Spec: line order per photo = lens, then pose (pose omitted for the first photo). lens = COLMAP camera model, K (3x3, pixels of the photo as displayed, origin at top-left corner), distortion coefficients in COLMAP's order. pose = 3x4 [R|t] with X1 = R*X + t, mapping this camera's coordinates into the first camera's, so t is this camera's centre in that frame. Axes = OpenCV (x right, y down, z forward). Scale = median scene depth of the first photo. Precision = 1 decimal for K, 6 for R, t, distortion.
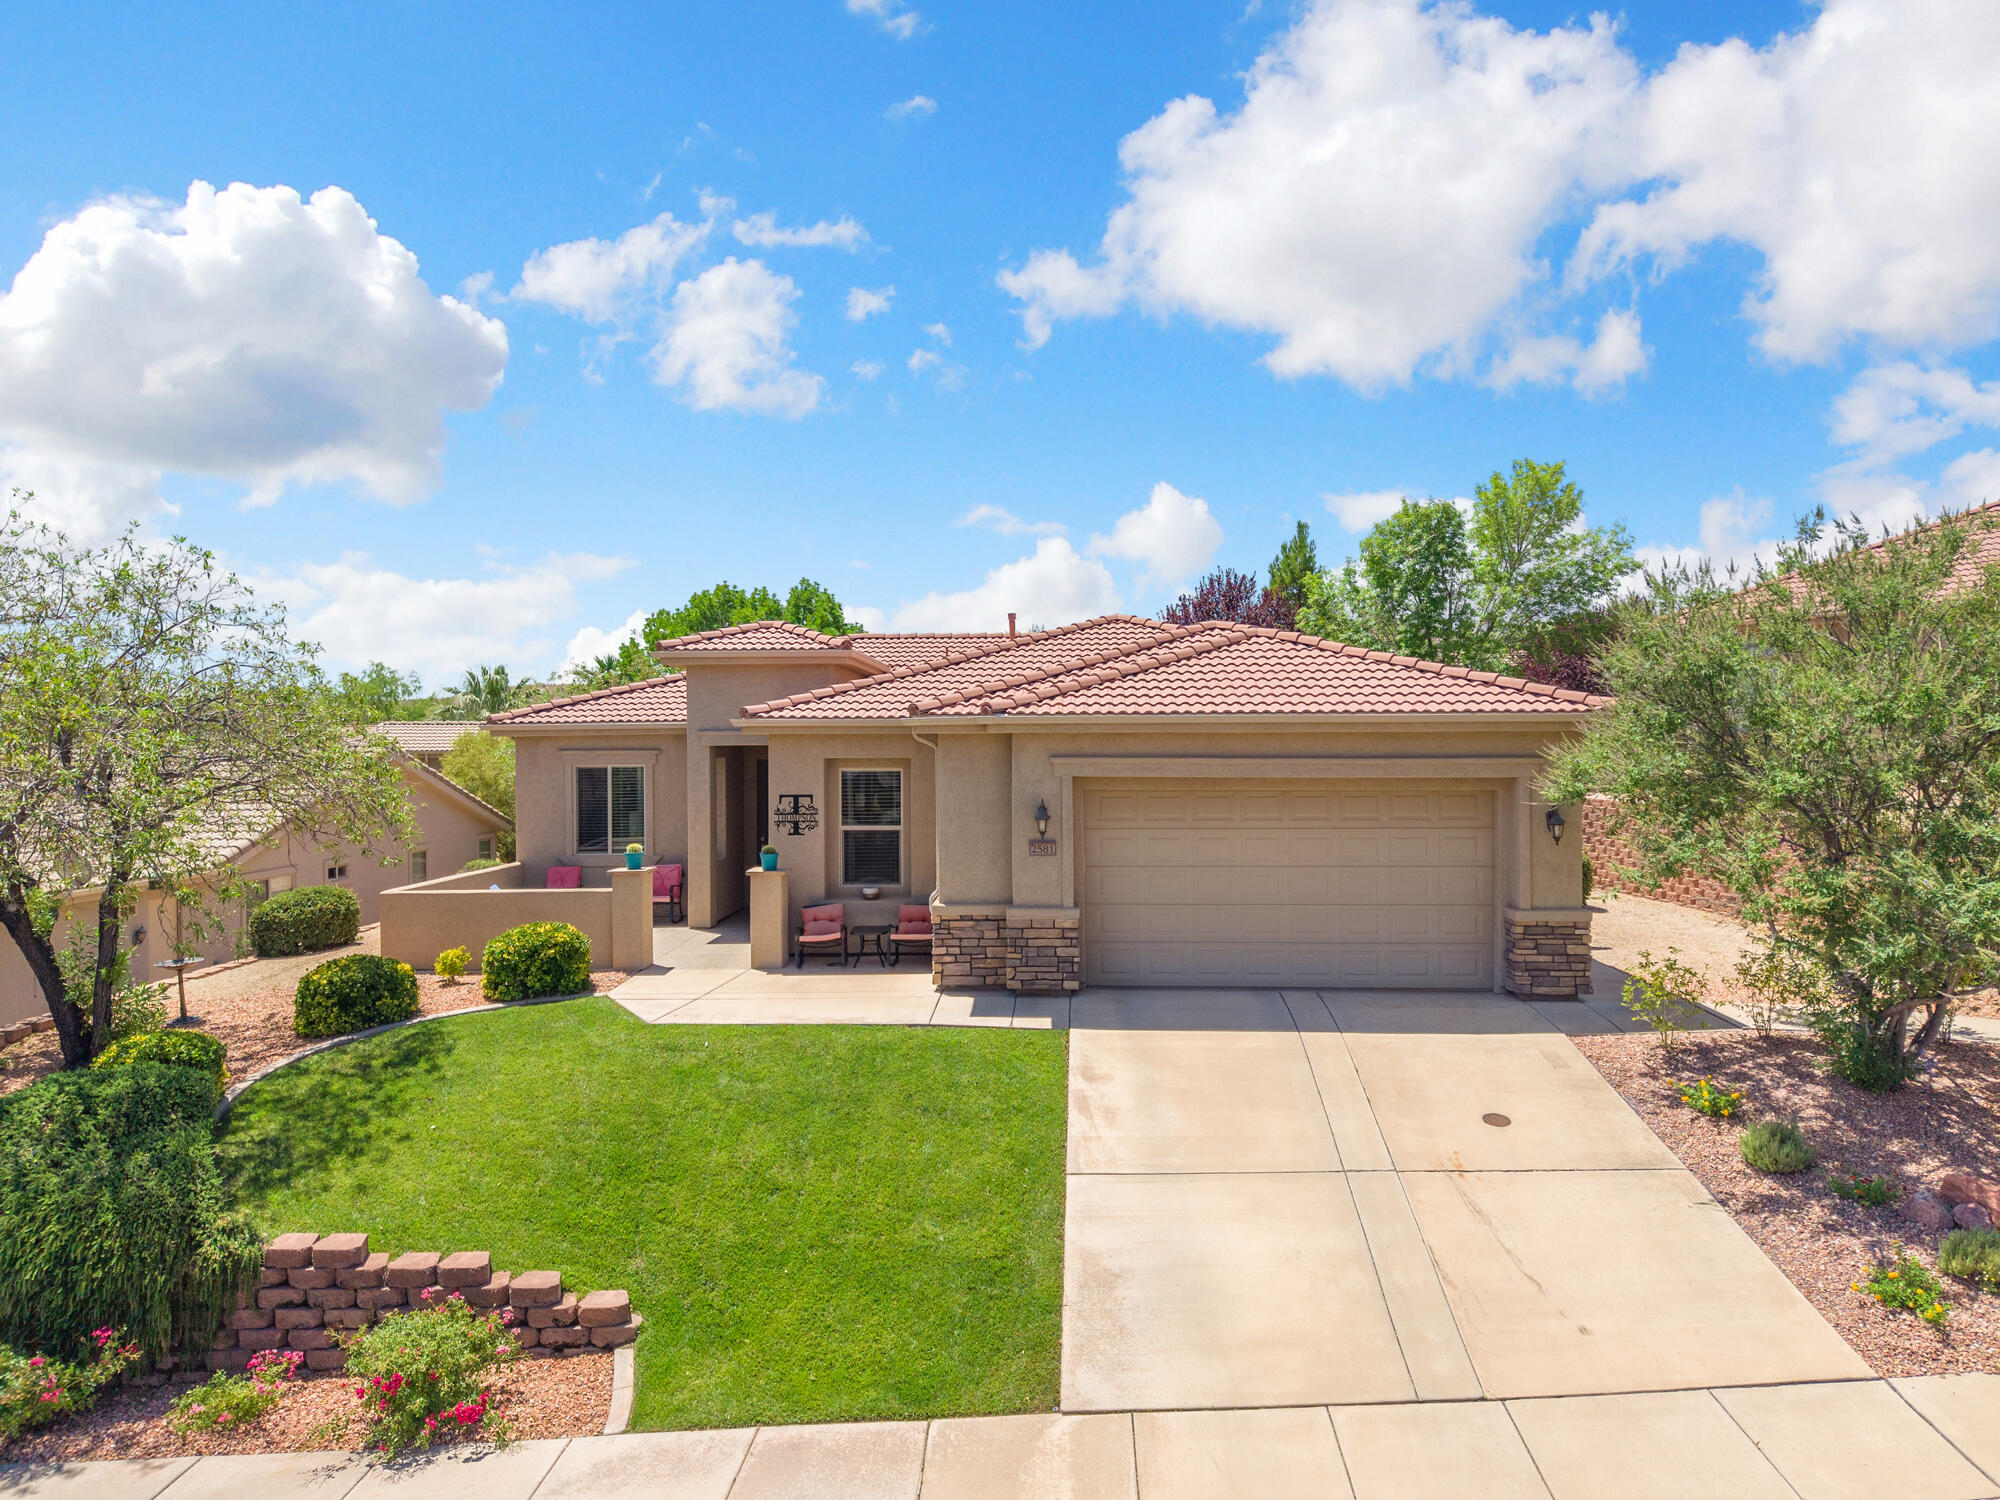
lens RADIAL K [[1354.2, 0, 999.3], [0, 1354.2, 742.8], [0, 0, 1]] dist [0.008313, -0.002010]
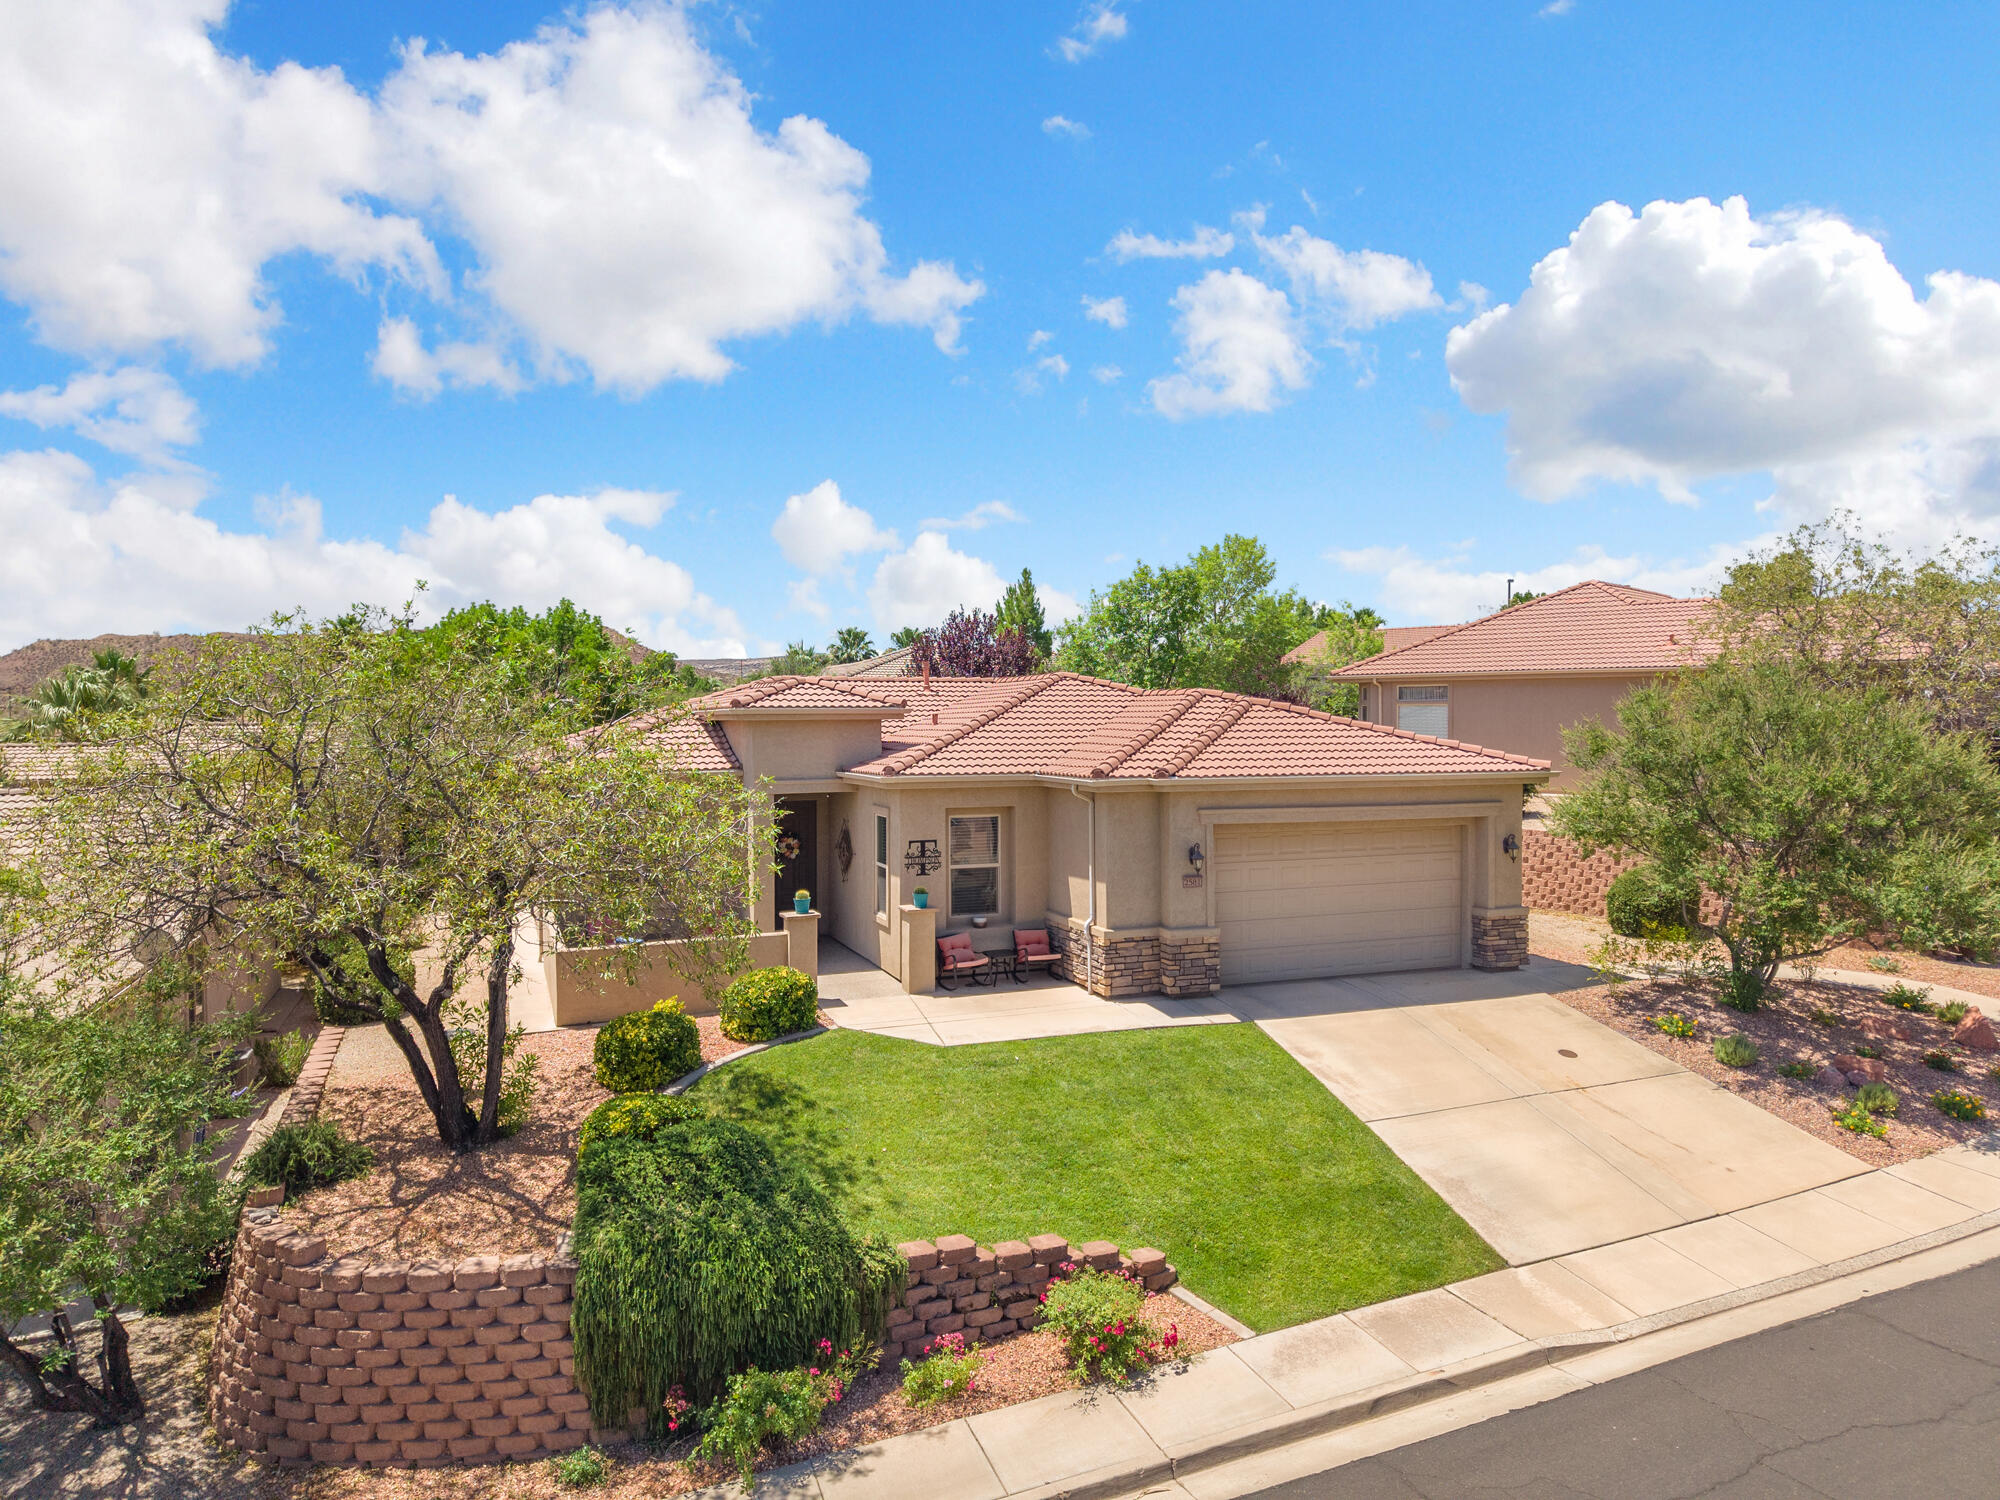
lens RADIAL K [[1354.2, 0, 1001.7], [0, 1354.2, 748.9], [0, 0, 1]] dist [0.008313, -0.002010]
pose [[0.910661, -0.006236, 0.413108, -0.666112], [0.000633, 0.999906, 0.013698, -0.065163], [-0.413154, -0.012213, 0.910579, -0.085002]]
